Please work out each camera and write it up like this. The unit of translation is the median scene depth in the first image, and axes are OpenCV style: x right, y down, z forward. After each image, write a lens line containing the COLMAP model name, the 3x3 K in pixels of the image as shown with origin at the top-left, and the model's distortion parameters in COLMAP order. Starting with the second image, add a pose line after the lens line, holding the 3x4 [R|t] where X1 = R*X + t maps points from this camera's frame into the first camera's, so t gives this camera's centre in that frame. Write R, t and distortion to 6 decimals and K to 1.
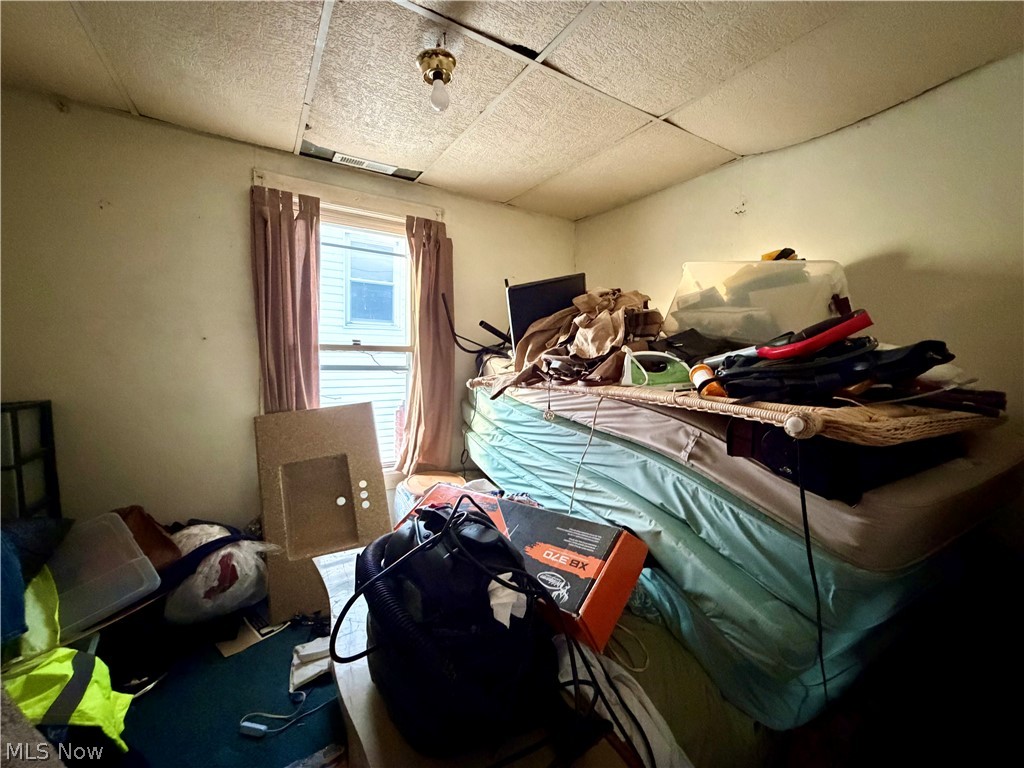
lens RADIAL K [[401.2, 0, 512.0], [0, 401.2, 384.0], [0, 0, 1]] dist [0.000752, -0.000048]
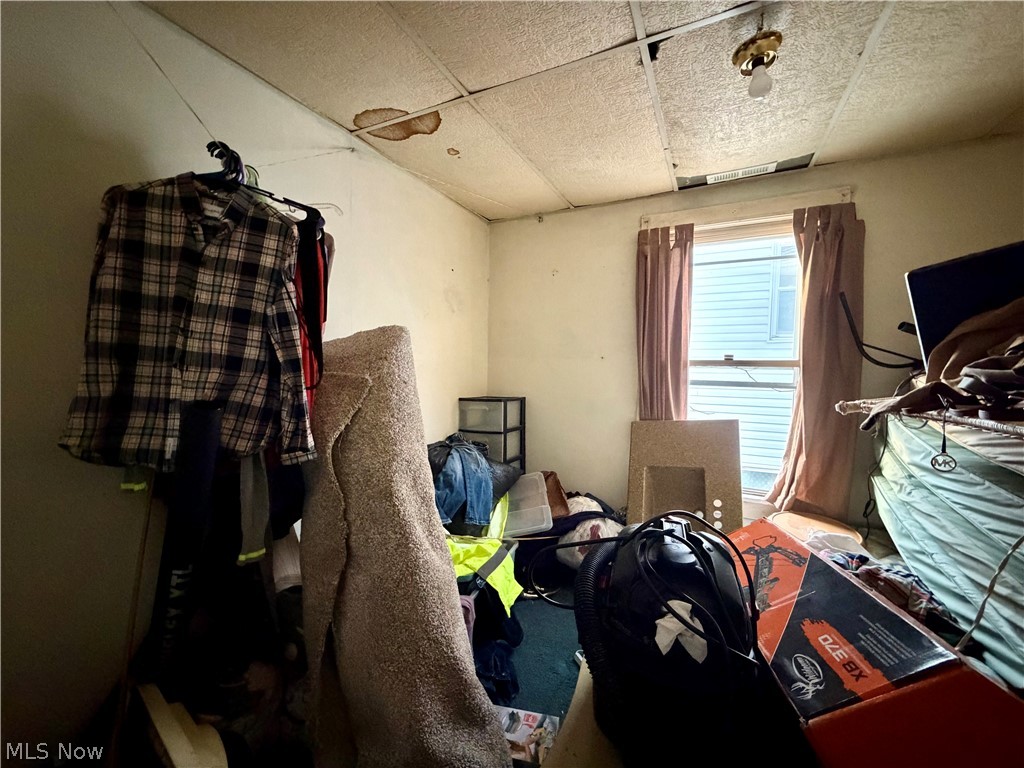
lens RADIAL K [[401.2, 0, 512.0], [0, 401.2, 384.0], [0, 0, 1]] dist [0.000752, -0.000048]
pose [[0.538999, 0.027784, -0.841848, 0.173943], [-0.064431, 0.997888, -0.008318, 0.002438], [0.839838, 0.058724, 0.539651, 0.047078]]
